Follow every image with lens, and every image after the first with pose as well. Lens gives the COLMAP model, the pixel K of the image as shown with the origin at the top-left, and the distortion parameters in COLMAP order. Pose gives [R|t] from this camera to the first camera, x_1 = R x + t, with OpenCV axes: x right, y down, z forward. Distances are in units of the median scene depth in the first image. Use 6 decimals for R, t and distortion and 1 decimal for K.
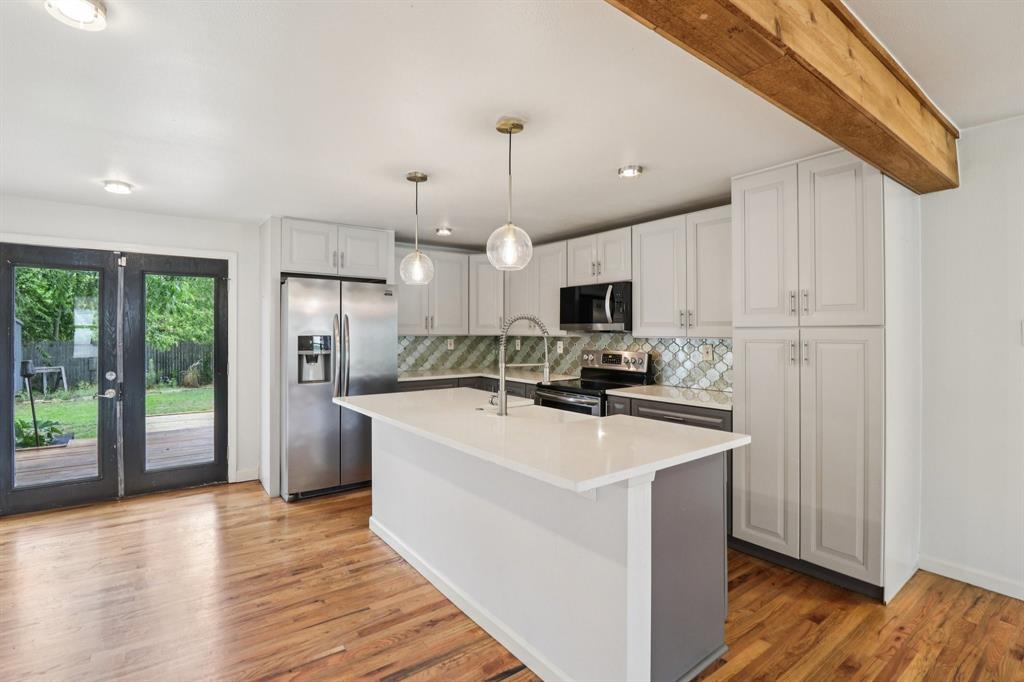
lens RADIAL K [[480.2, 0, 503.4], [0, 480.2, 334.9], [0, 0, 1]] dist [-0.004703, -0.008815]
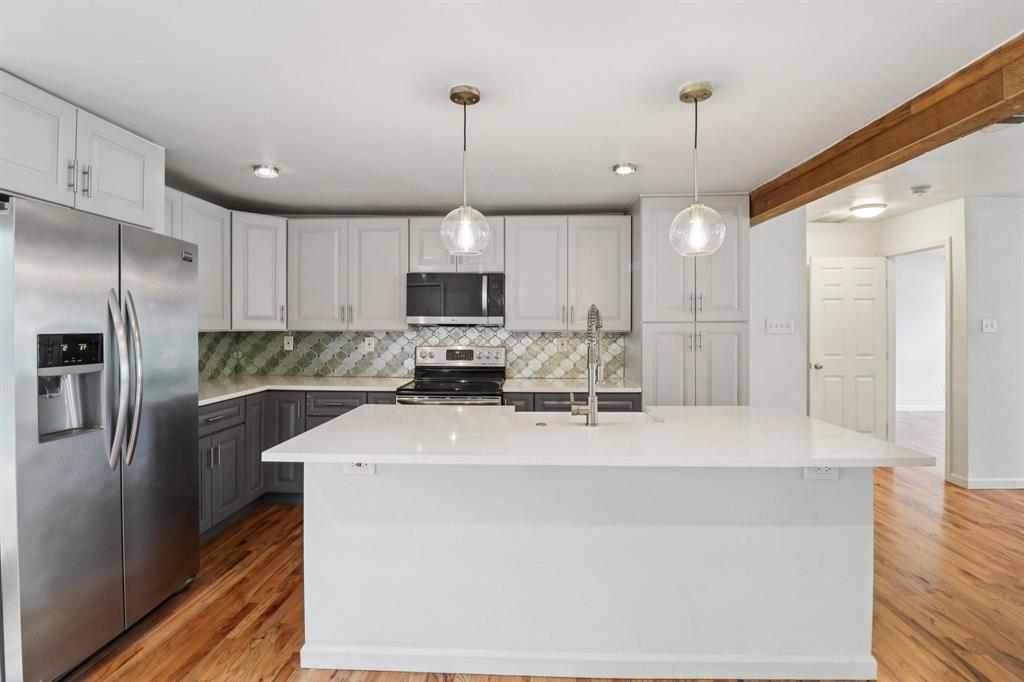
lens RADIAL K [[480.2, 0, 509.5], [0, 480.2, 335.5], [0, 0, 1]] dist [-0.004703, -0.008815]
pose [[0.629384, -0.015724, 0.776936, -0.477902], [0.005210, 0.999858, 0.016015, -0.002077], [-0.777077, -0.006032, 0.629376, 0.381536]]
